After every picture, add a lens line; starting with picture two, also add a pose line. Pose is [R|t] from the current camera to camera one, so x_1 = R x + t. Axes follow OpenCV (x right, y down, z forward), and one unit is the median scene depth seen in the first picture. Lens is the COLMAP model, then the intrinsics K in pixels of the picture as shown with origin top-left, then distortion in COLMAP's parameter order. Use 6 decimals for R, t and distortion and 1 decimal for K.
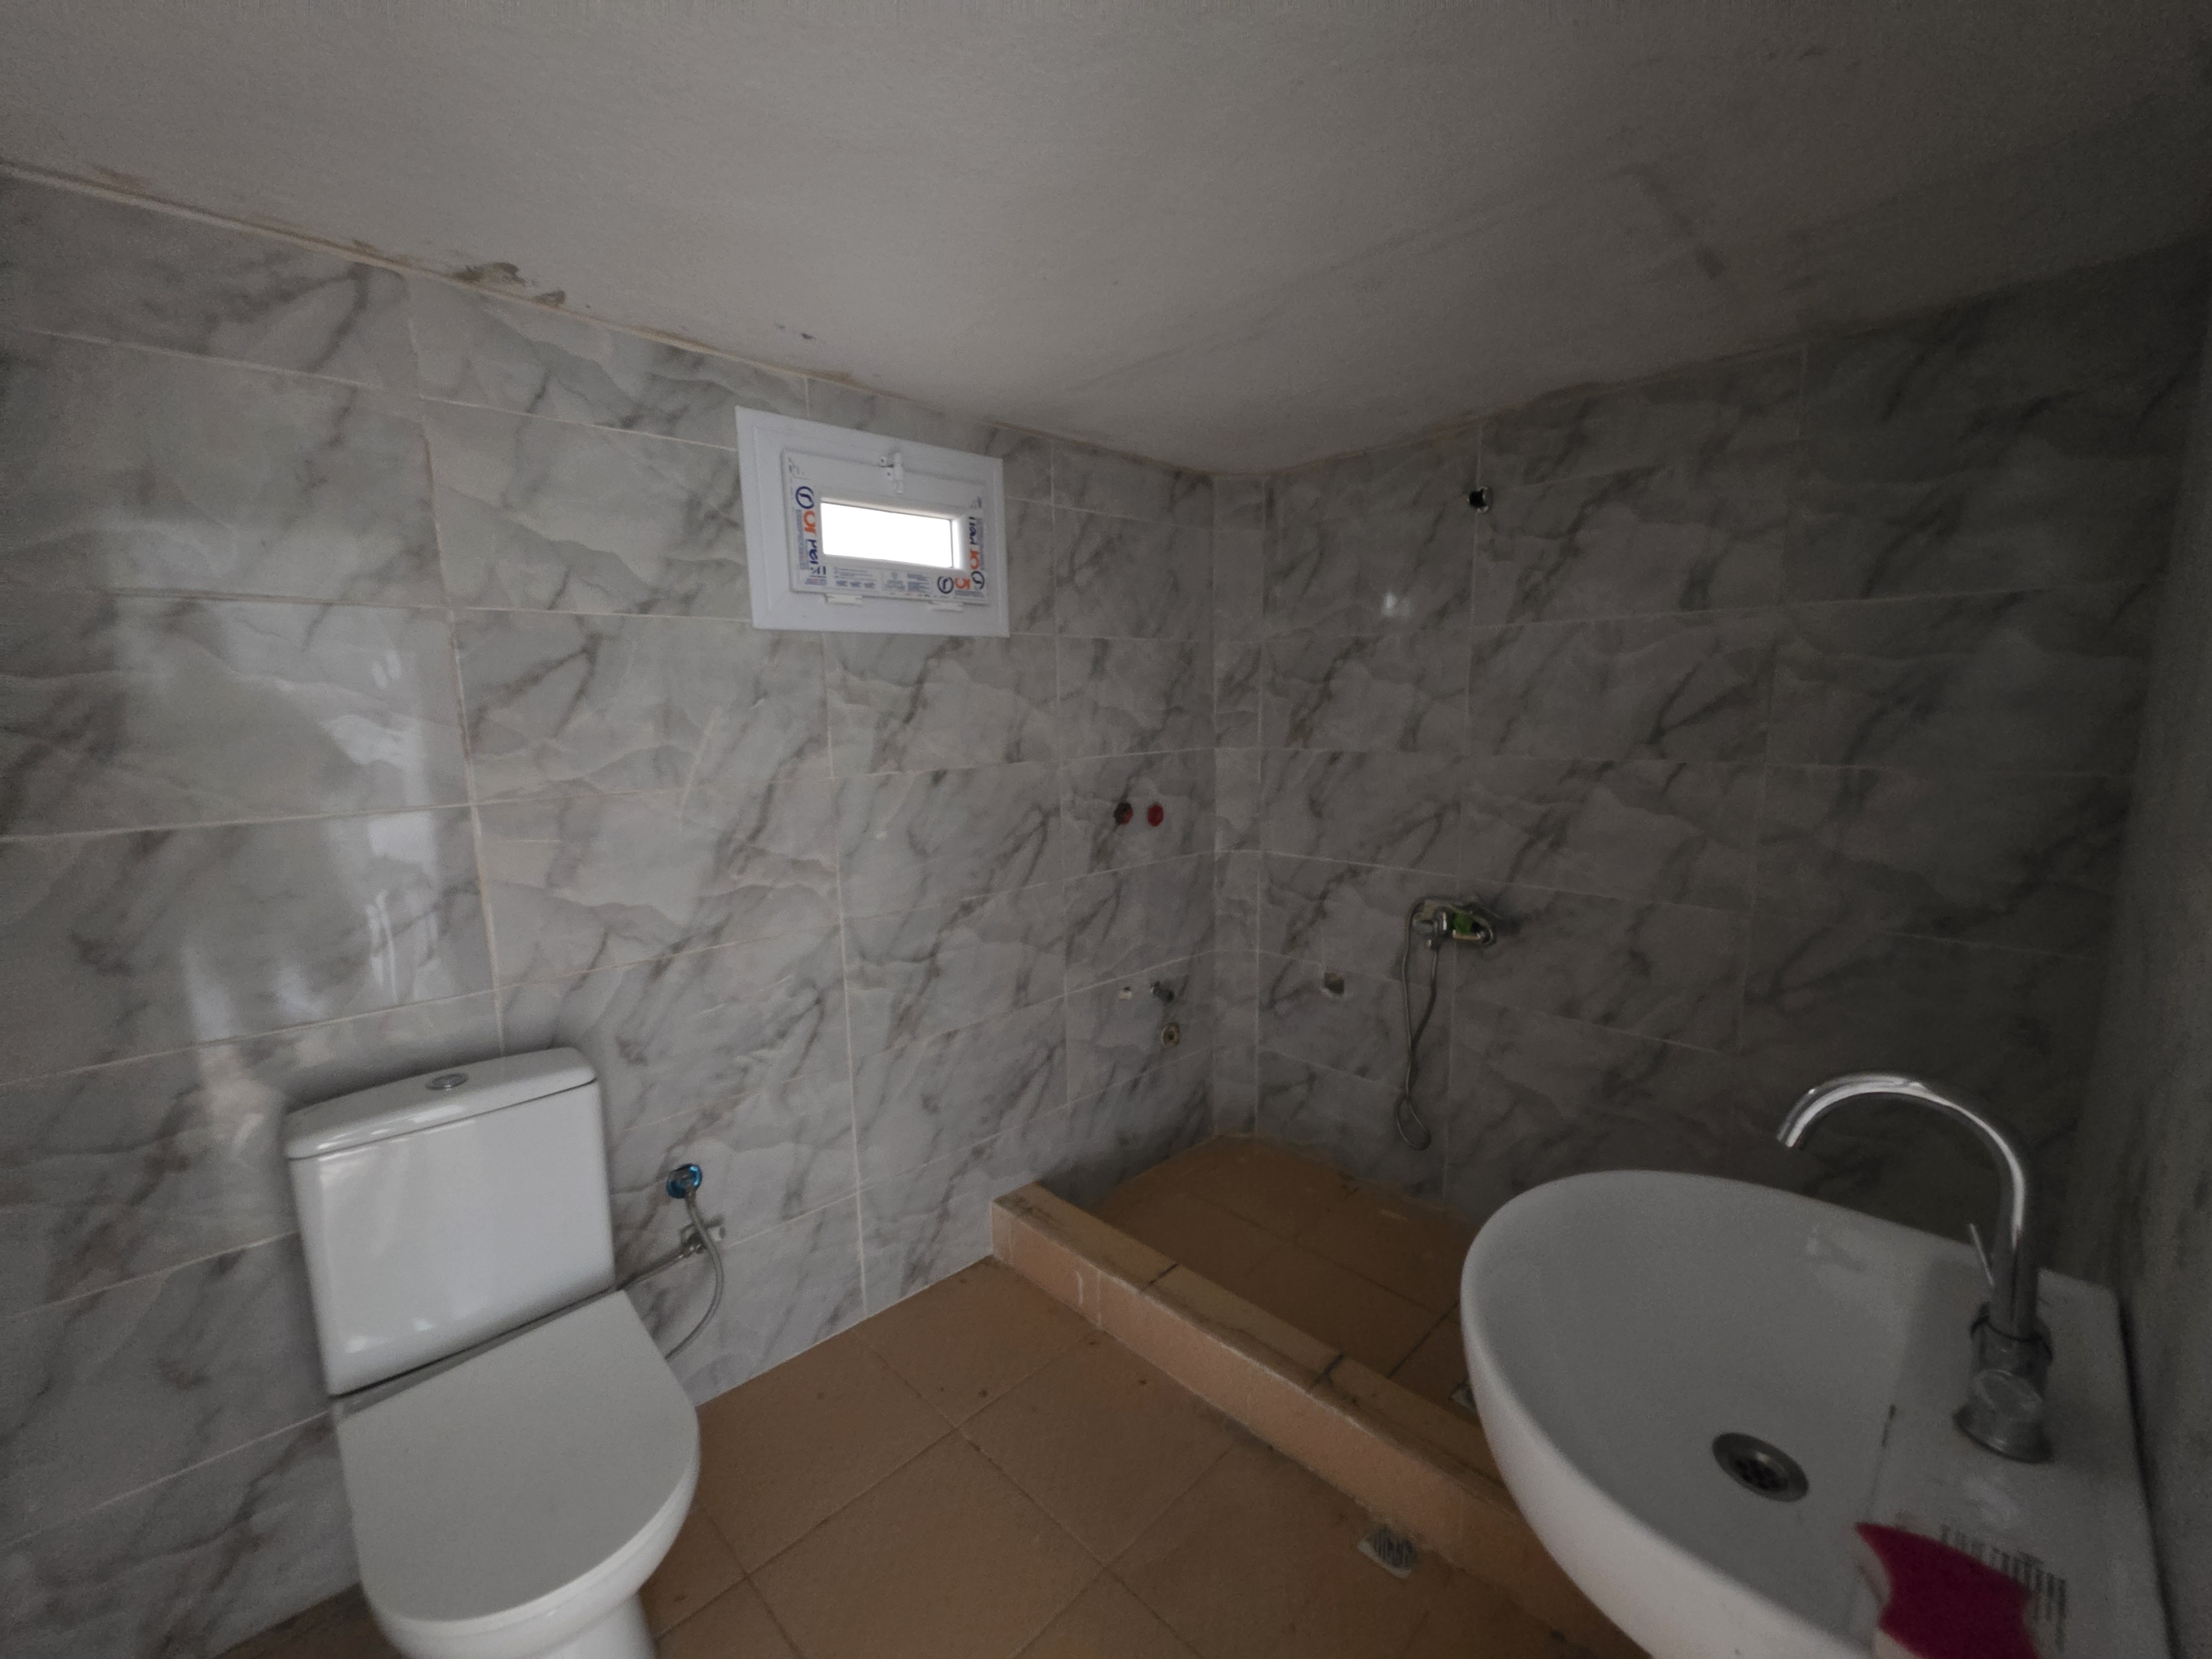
lens RADIAL K [[885.0, 0, 1113.2], [0, 885.0, 826.4], [0, 0, 1]] dist [-0.006034, 0.001120]
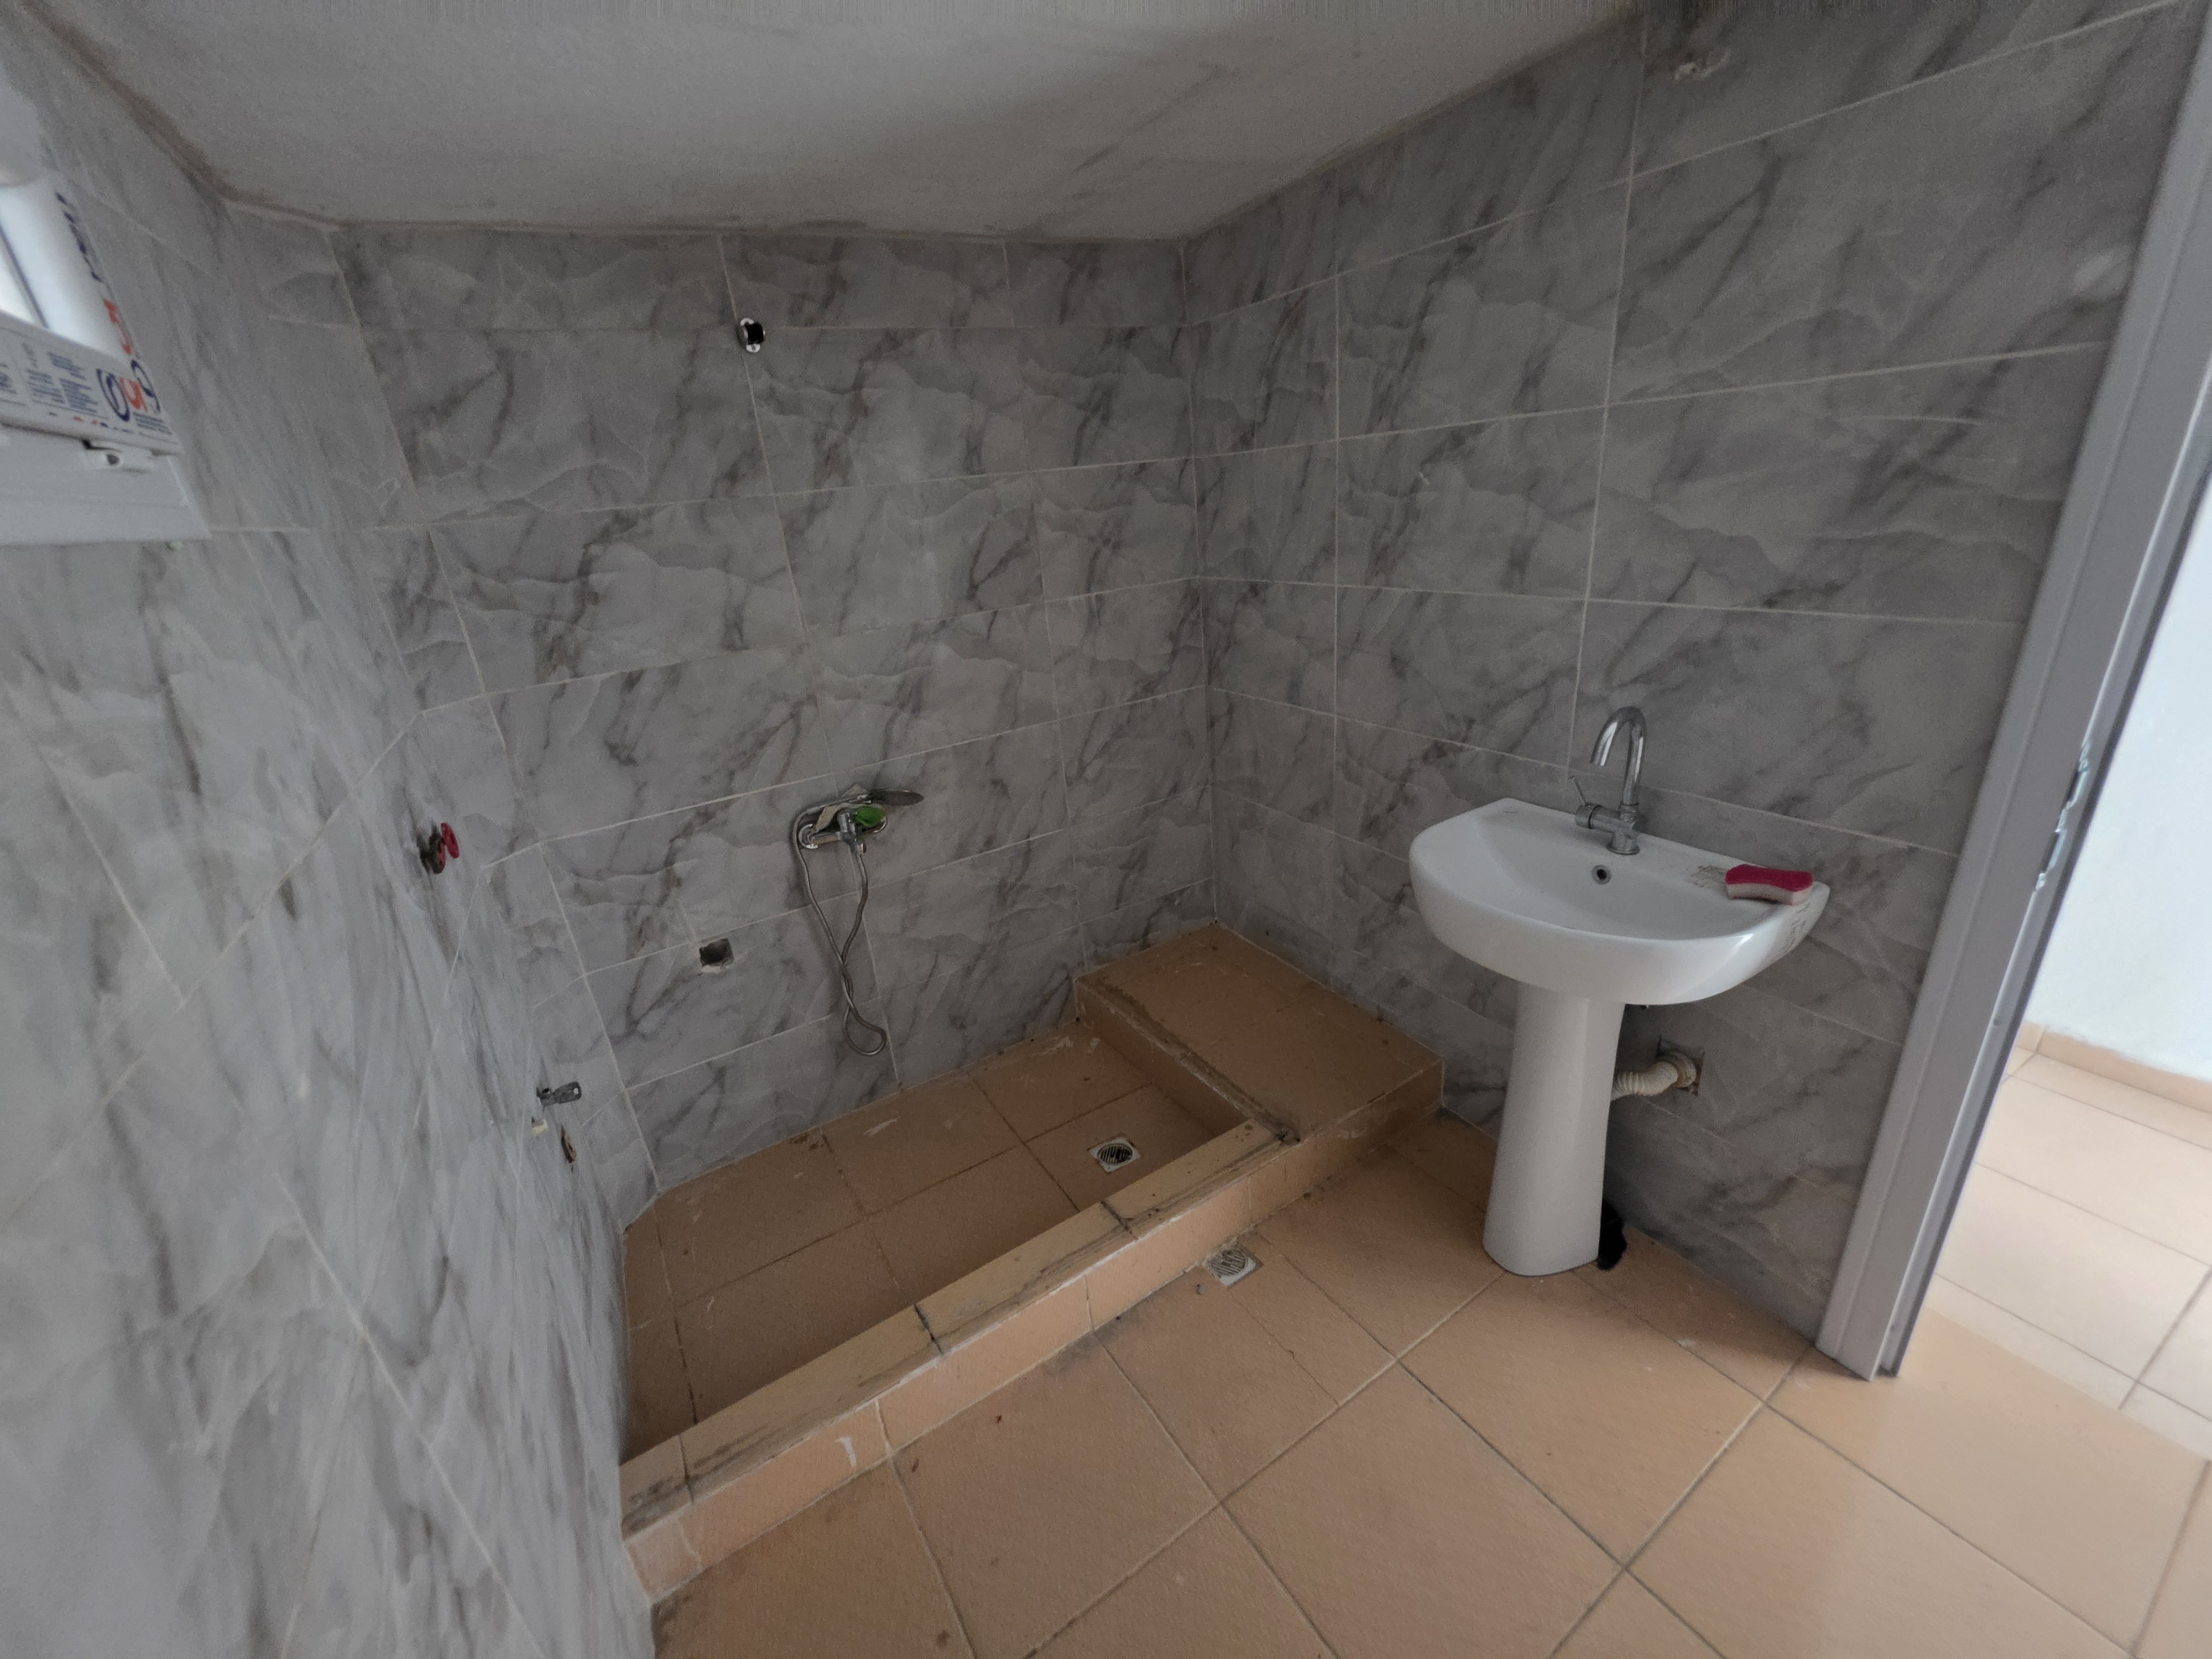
lens RADIAL K [[885.0, 0, 1112.0], [0, 885.0, 834.0], [0, 0, 1]] dist [-0.006034, 0.001120]
pose [[0.233440, -0.362926, 0.902103, -0.422050], [0.223561, 0.922914, 0.313447, -0.115118], [-0.946322, 0.128504, 0.296581, 0.472955]]
